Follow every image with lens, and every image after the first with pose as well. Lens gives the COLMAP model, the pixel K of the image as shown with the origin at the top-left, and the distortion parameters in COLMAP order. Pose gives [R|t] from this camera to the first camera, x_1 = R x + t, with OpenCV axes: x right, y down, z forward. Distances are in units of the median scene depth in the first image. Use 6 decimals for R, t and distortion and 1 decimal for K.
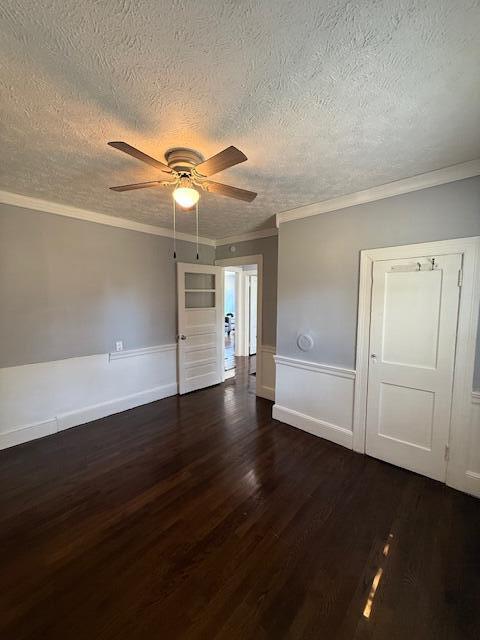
lens RADIAL K [[255.8, 0, 238.5], [0, 255.8, 318.7], [0, 0, 1]] dist [-0.000029, 0.000026]
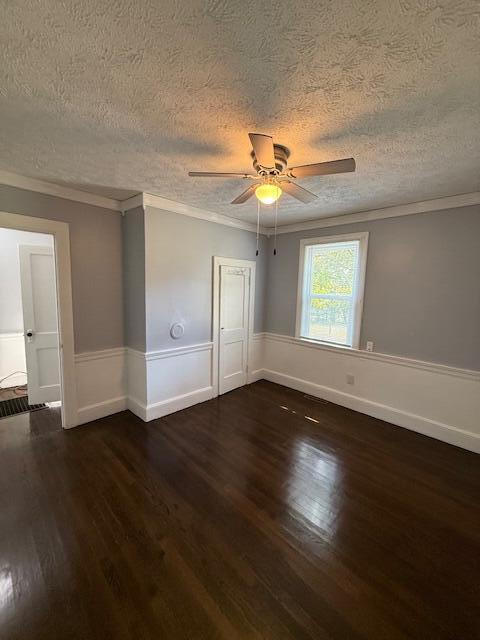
lens RADIAL K [[255.8, 0, 238.5], [0, 255.8, 318.7], [0, 0, 1]] dist [-0.000029, 0.000026]
pose [[0.035005, -0.122481, 0.991853, -0.888864], [0.052431, 0.991320, 0.120564, -0.083652], [-0.998011, 0.047783, 0.041123, 0.775494]]
